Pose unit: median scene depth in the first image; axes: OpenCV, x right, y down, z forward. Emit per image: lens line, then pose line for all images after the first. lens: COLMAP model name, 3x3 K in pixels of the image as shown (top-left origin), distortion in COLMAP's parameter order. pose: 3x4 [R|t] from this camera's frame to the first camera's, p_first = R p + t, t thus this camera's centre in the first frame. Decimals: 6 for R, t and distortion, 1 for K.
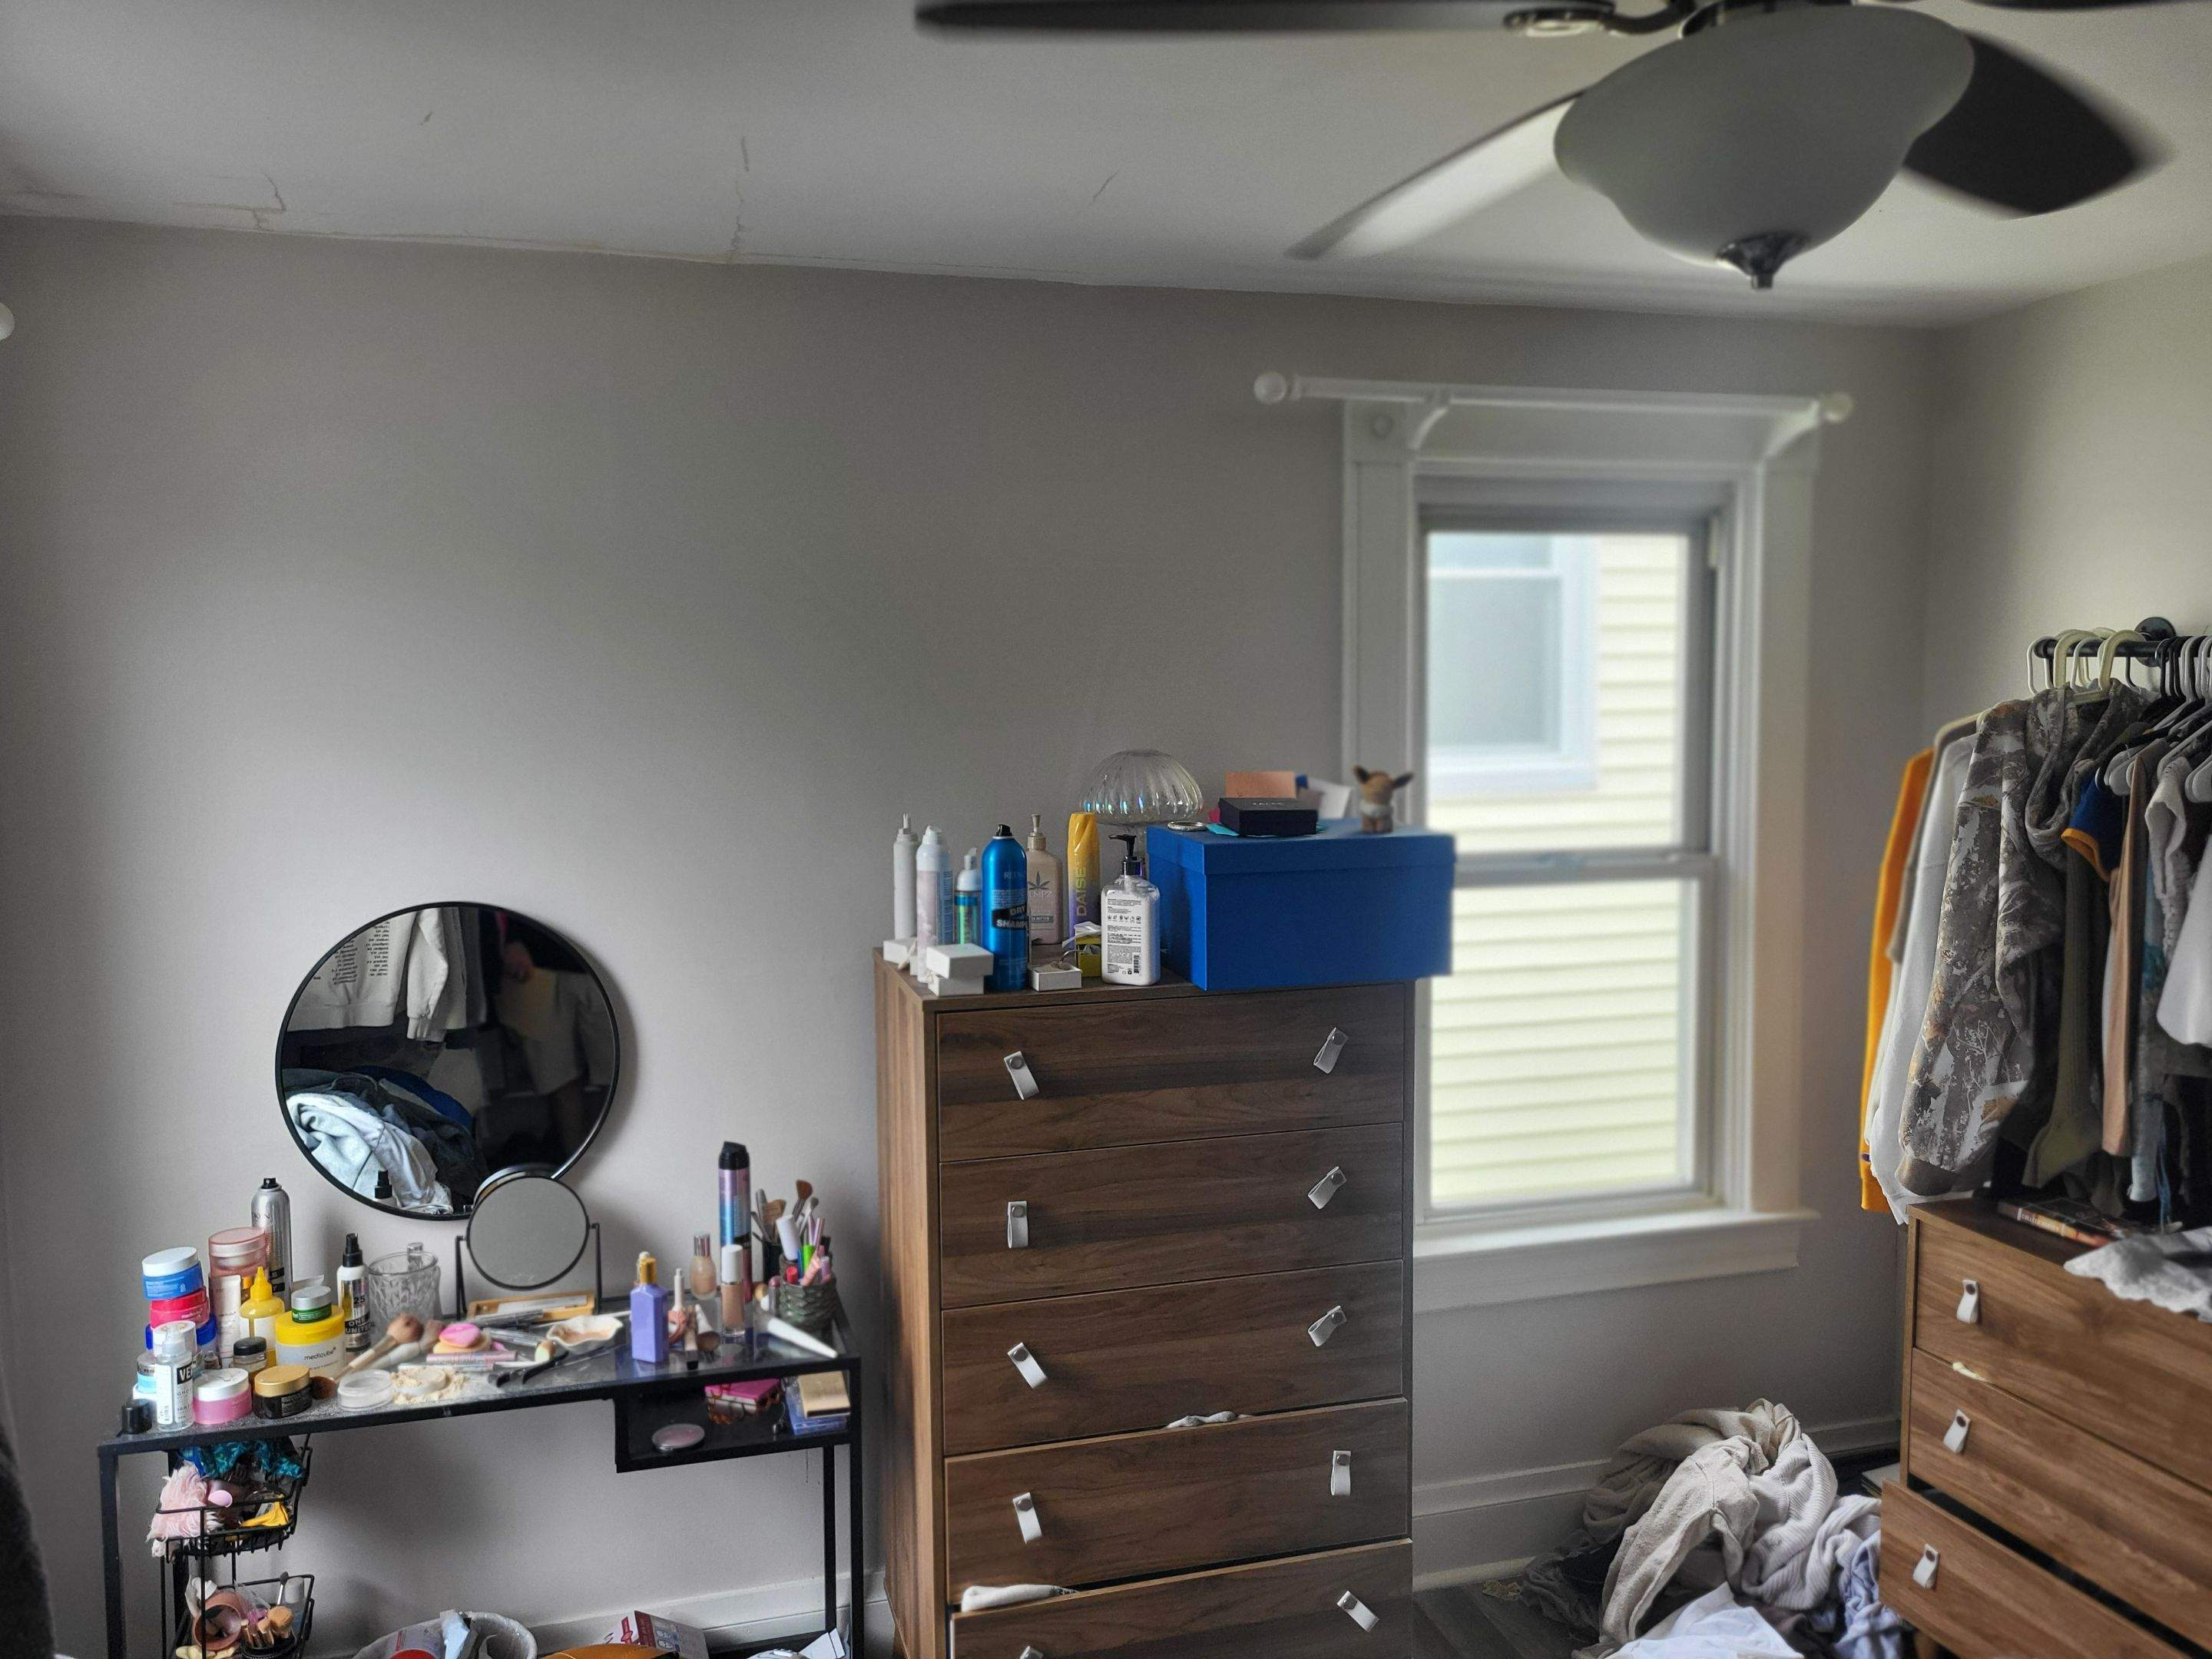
lens RADIAL K [[1786.9, 0, 1105.4], [0, 1786.9, 821.0], [0, 0, 1]] dist [0.044059, 0.000307]
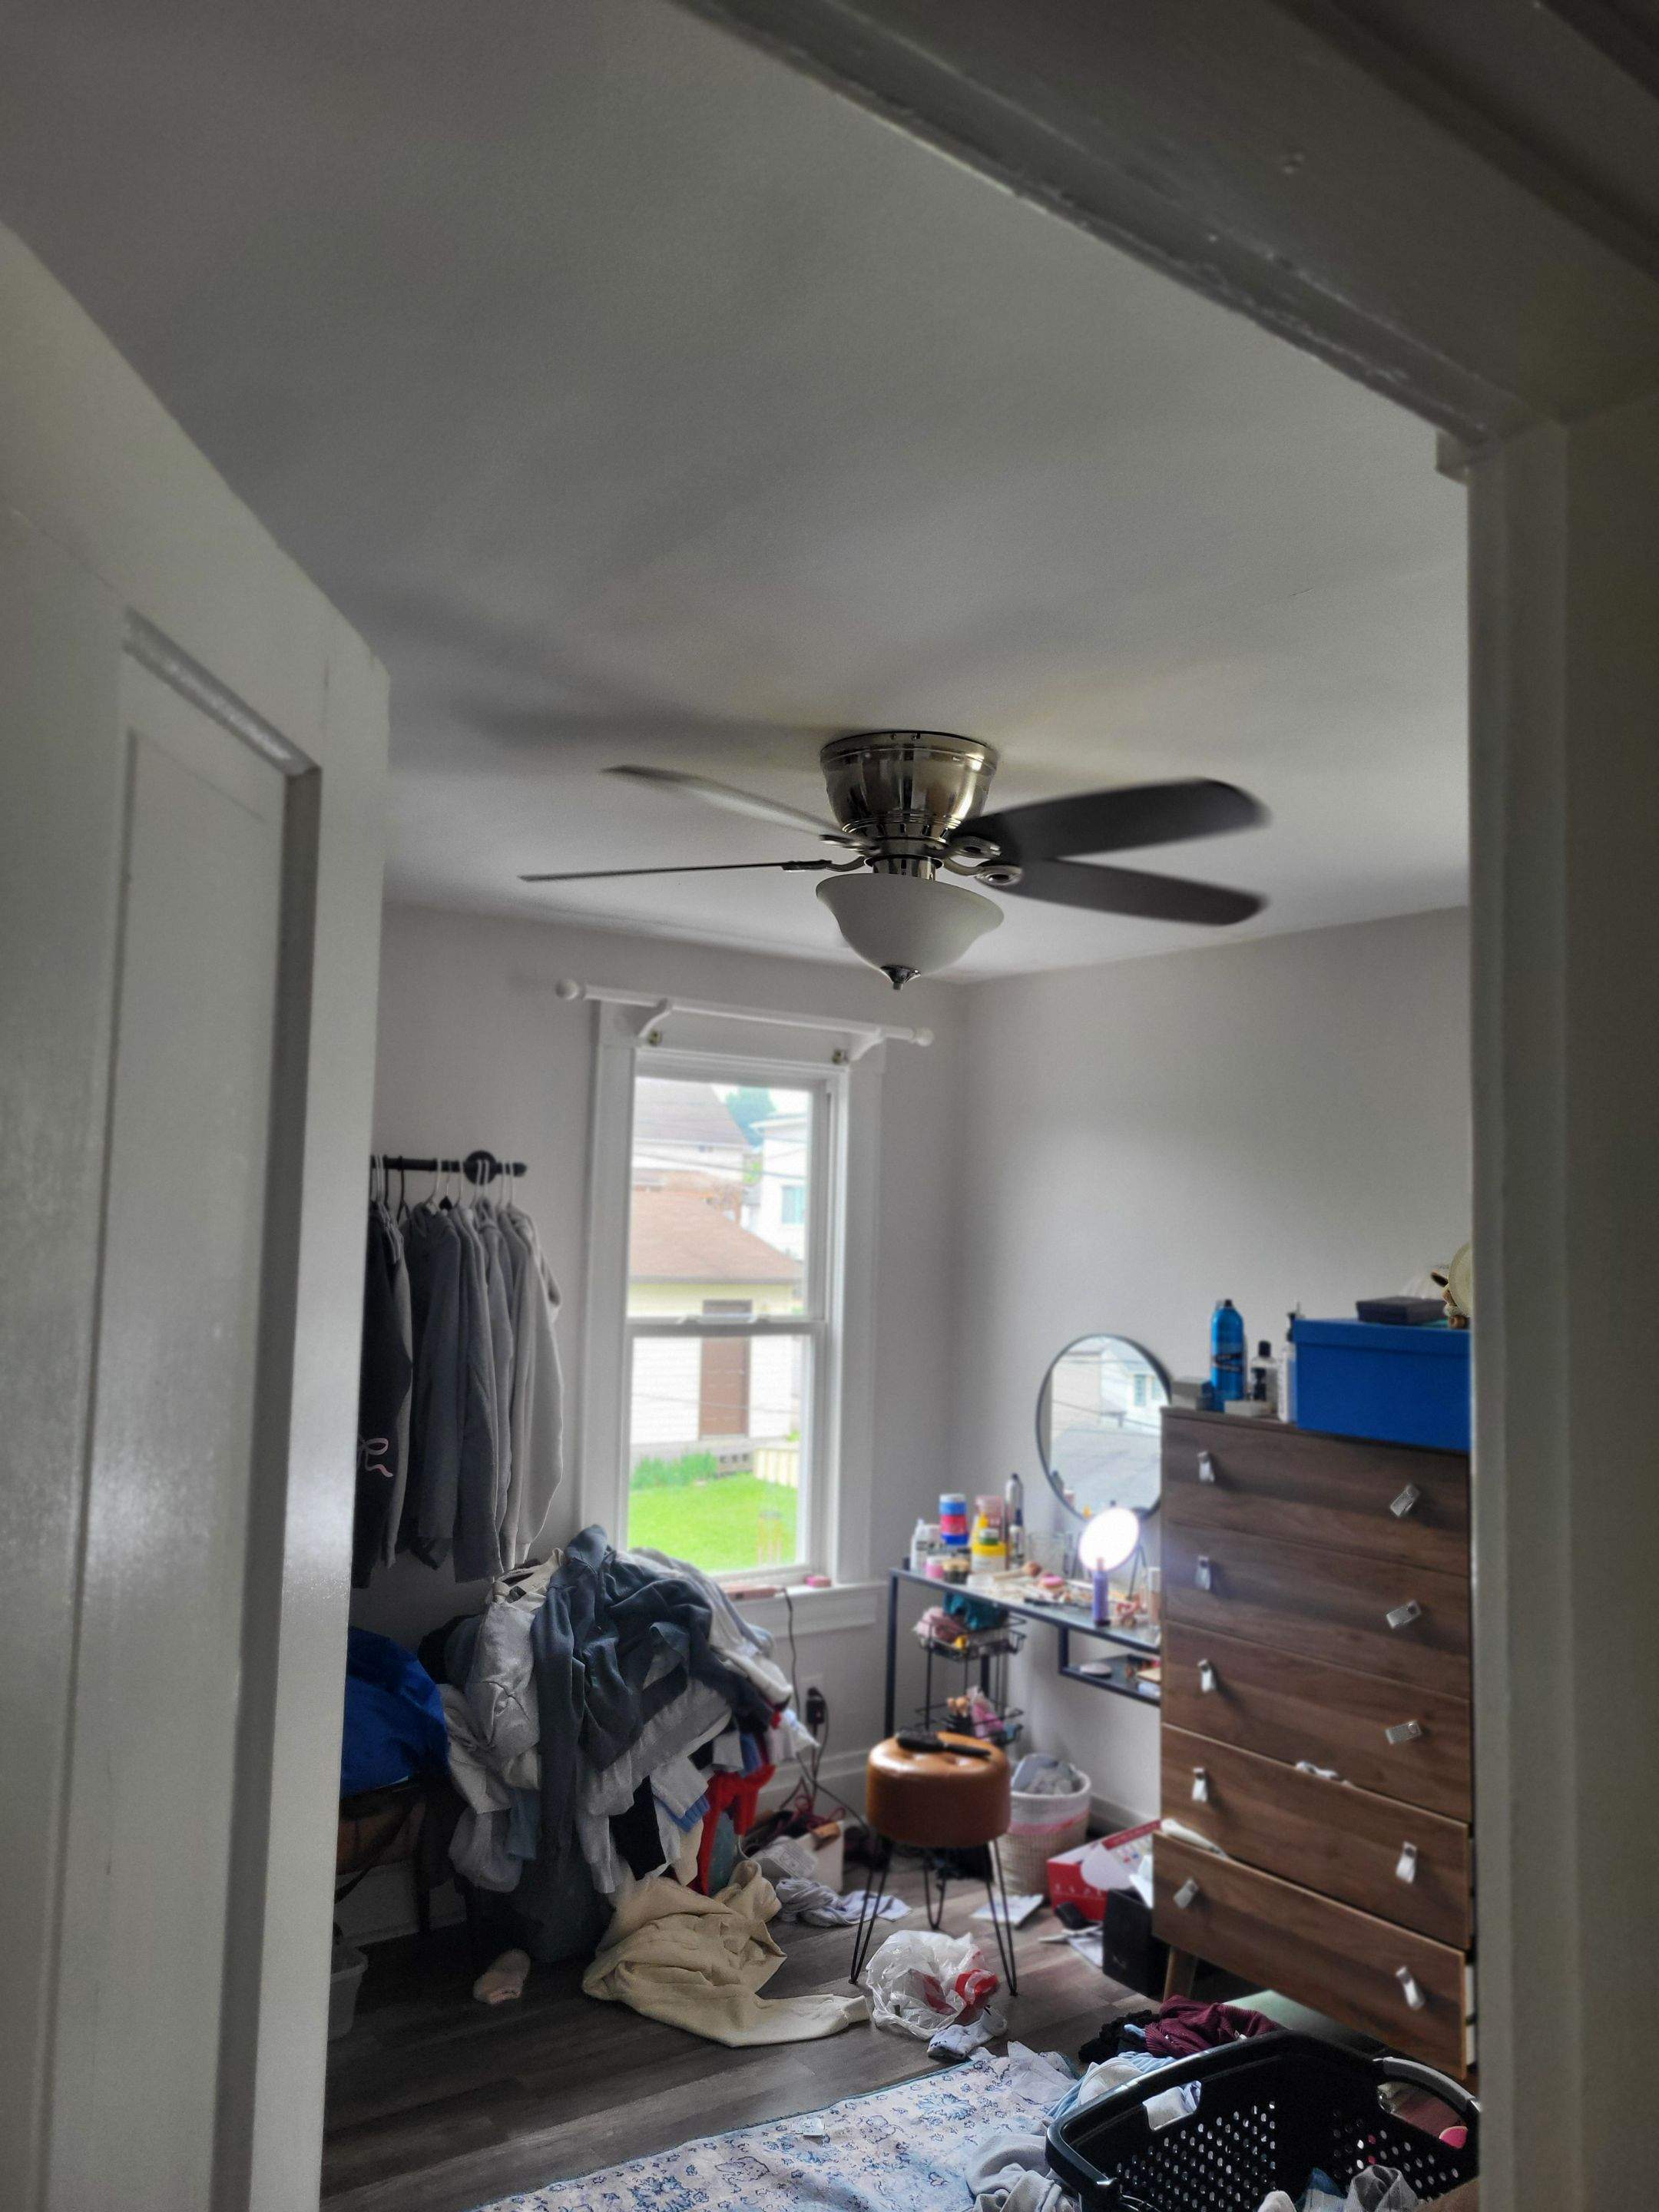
lens RADIAL K [[1786.9, 0, 829.6], [0, 1786.9, 1108.0], [0, 0, 1]] dist [0.044059, 0.000307]
pose [[0.324043, -0.052973, -0.944558, 1.228299], [-0.110838, 0.989429, -0.093514, 0.020297], [0.939527, 0.134996, 0.314746, 0.197416]]
